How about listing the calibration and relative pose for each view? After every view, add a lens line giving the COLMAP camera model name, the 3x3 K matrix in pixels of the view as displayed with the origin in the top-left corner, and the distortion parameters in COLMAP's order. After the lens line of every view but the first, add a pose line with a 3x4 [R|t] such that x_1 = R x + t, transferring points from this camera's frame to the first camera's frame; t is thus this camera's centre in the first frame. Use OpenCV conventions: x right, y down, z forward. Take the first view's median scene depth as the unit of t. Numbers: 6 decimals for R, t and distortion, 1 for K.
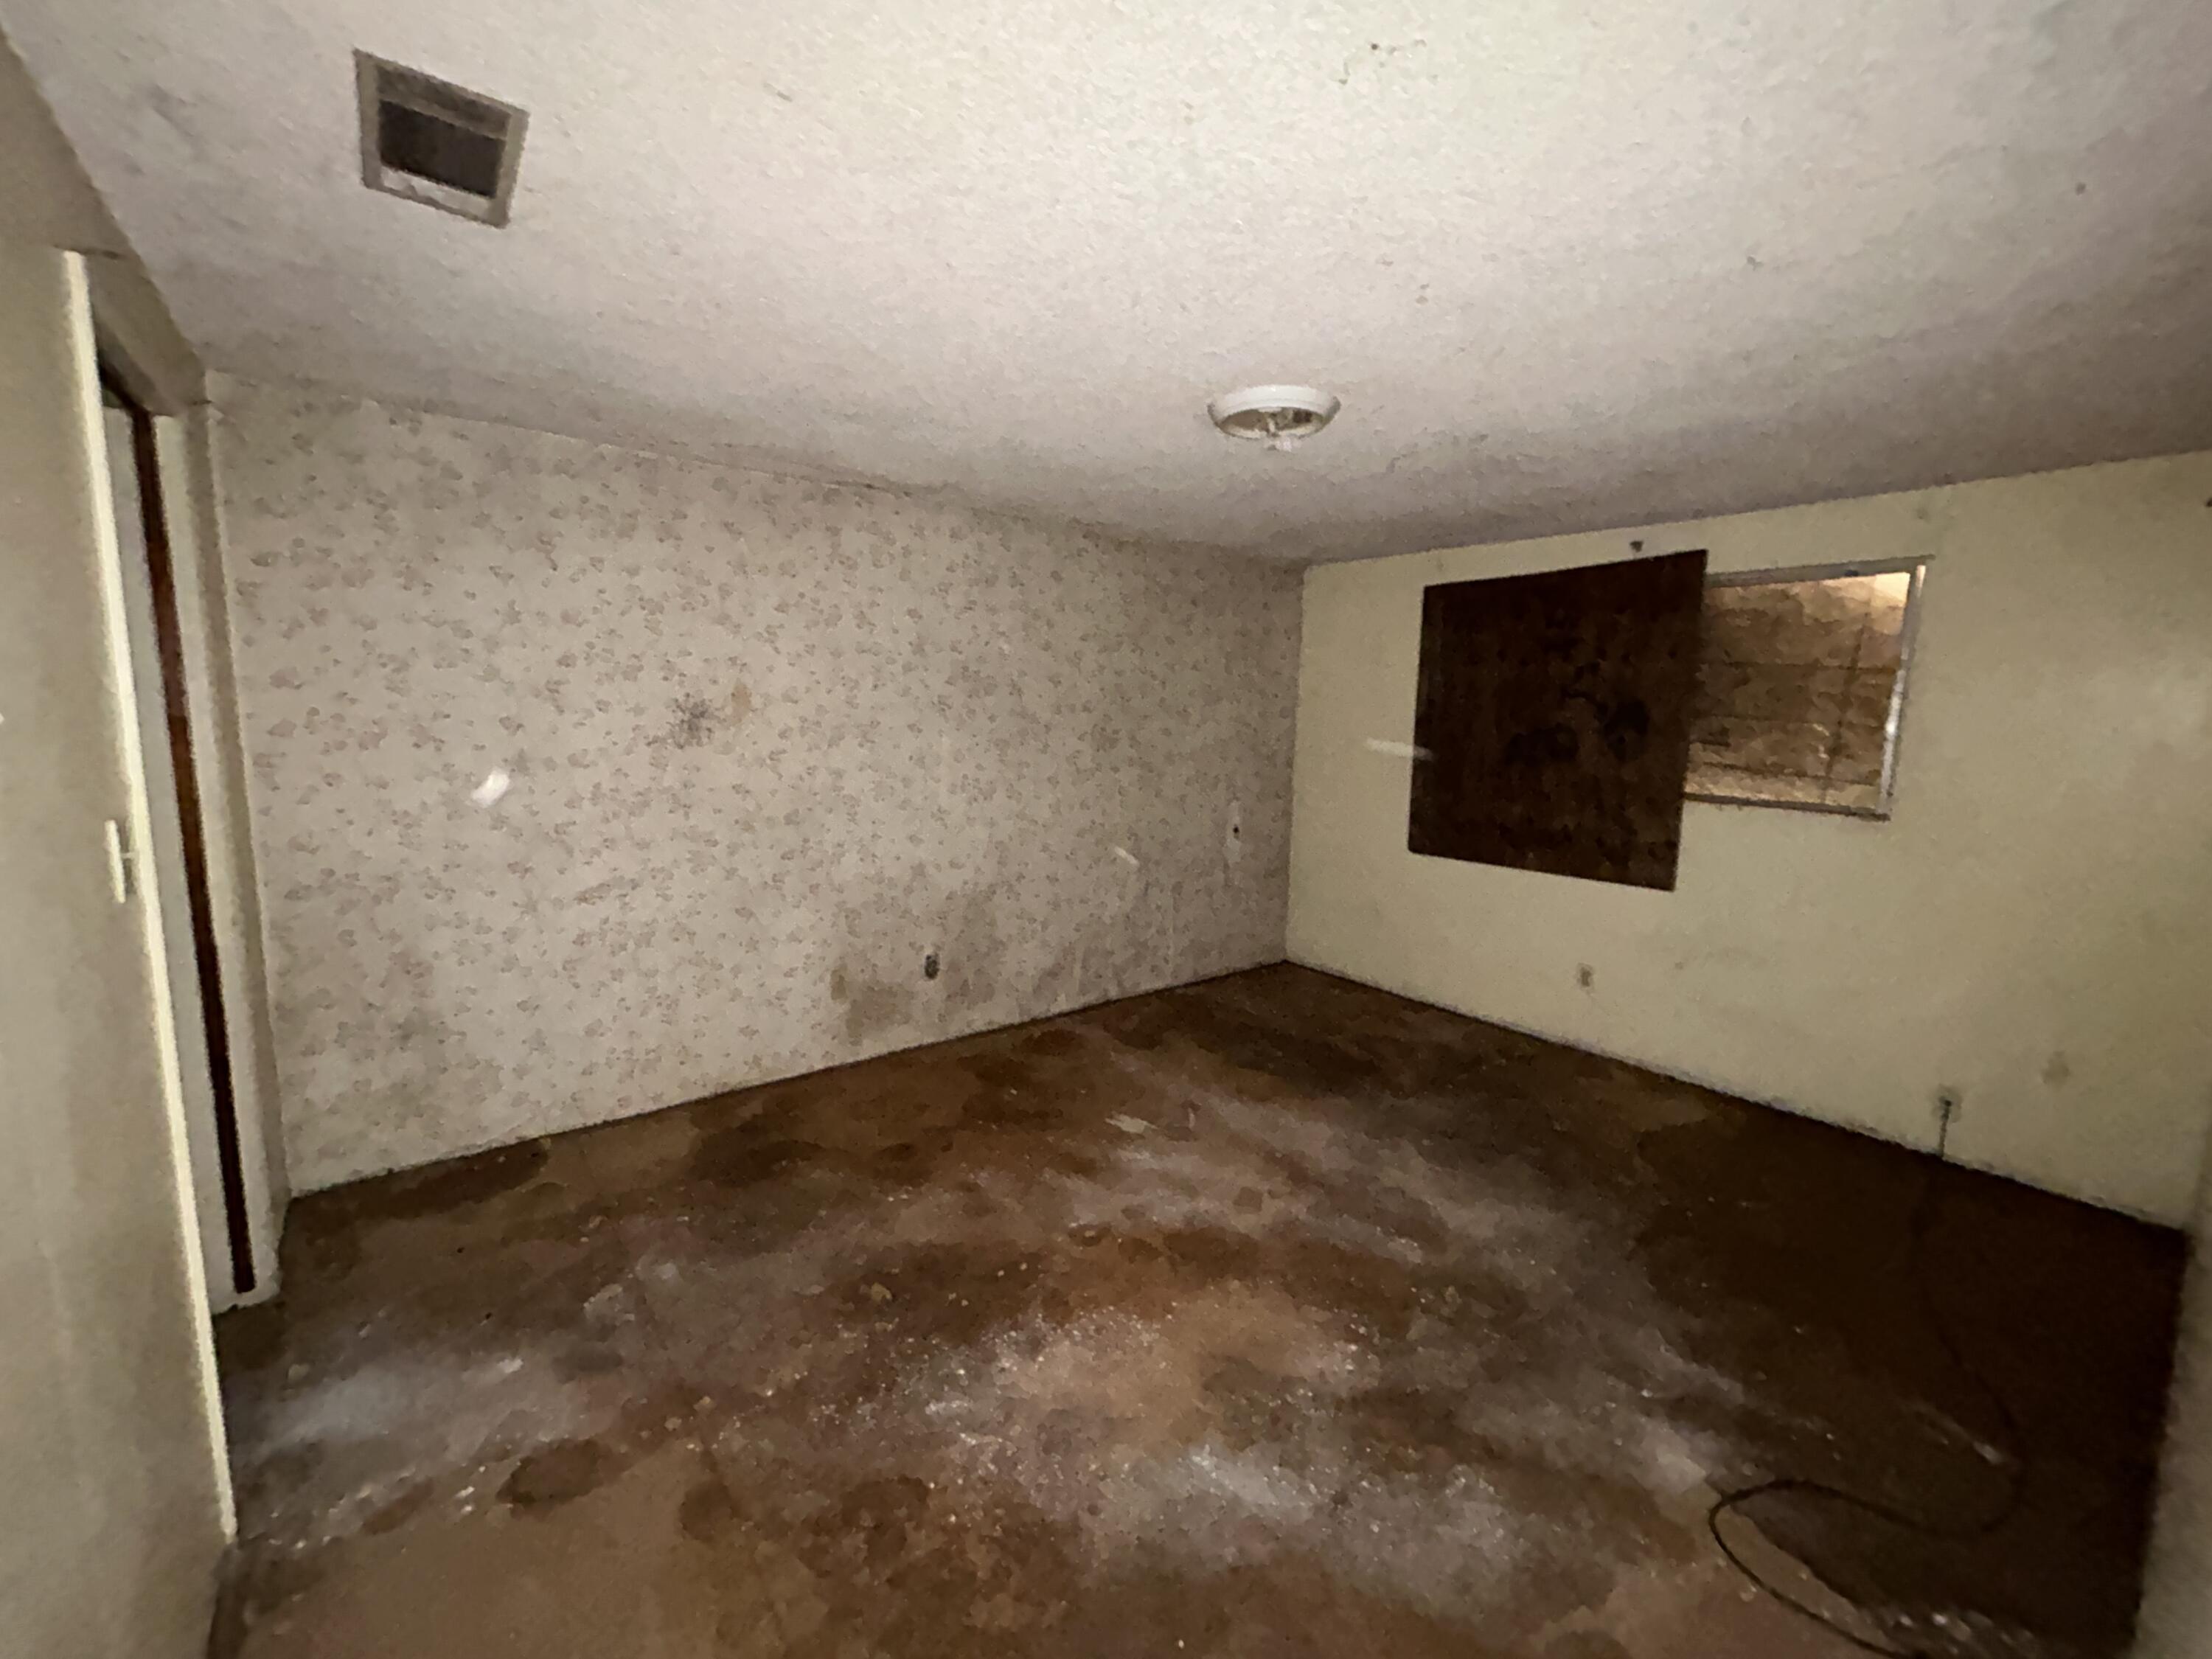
lens RADIAL K [[890.7, 0, 1106.0], [0, 890.7, 829.5], [0, 0, 1]] dist [-0.001844, 0.000503]
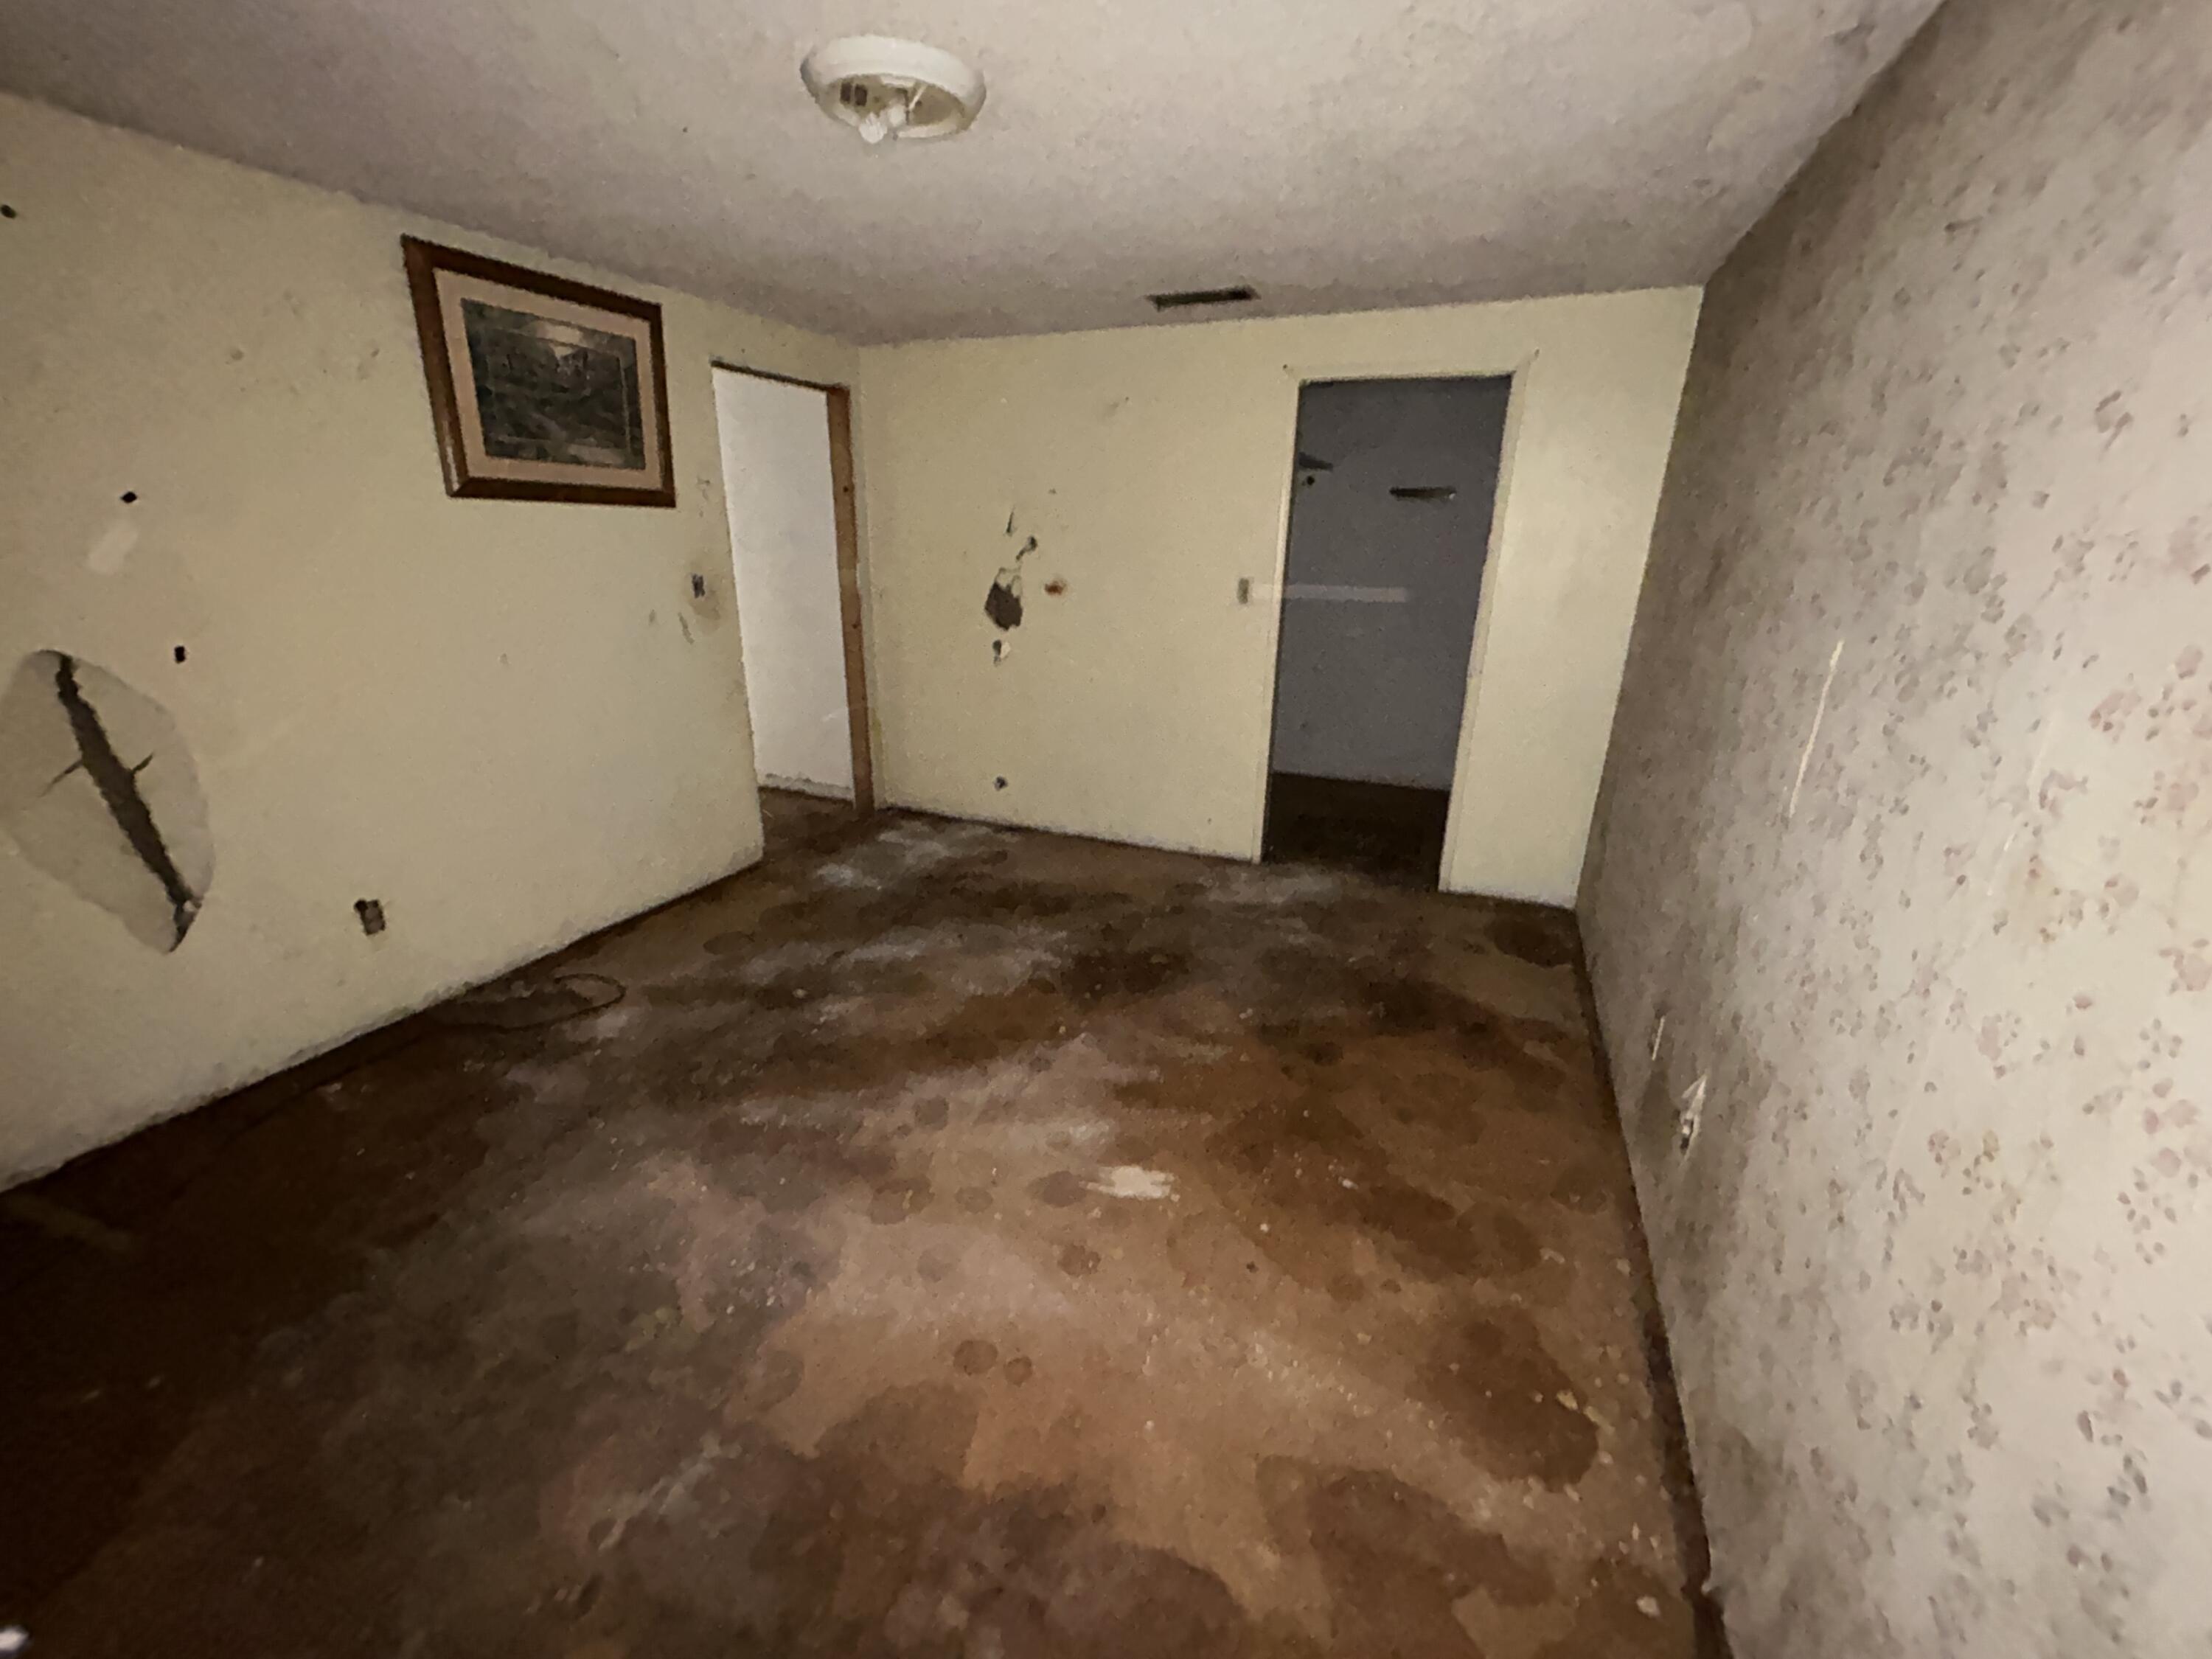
lens RADIAL K [[890.7, 0, 1106.0], [0, 890.7, 829.5], [0, 0, 1]] dist [-0.001844, 0.000503]
pose [[-0.875883, 0.115282, -0.468550, 0.417384], [-0.102250, 0.904644, 0.413719, -0.227988], [0.471566, 0.410279, -0.780575, 1.777000]]
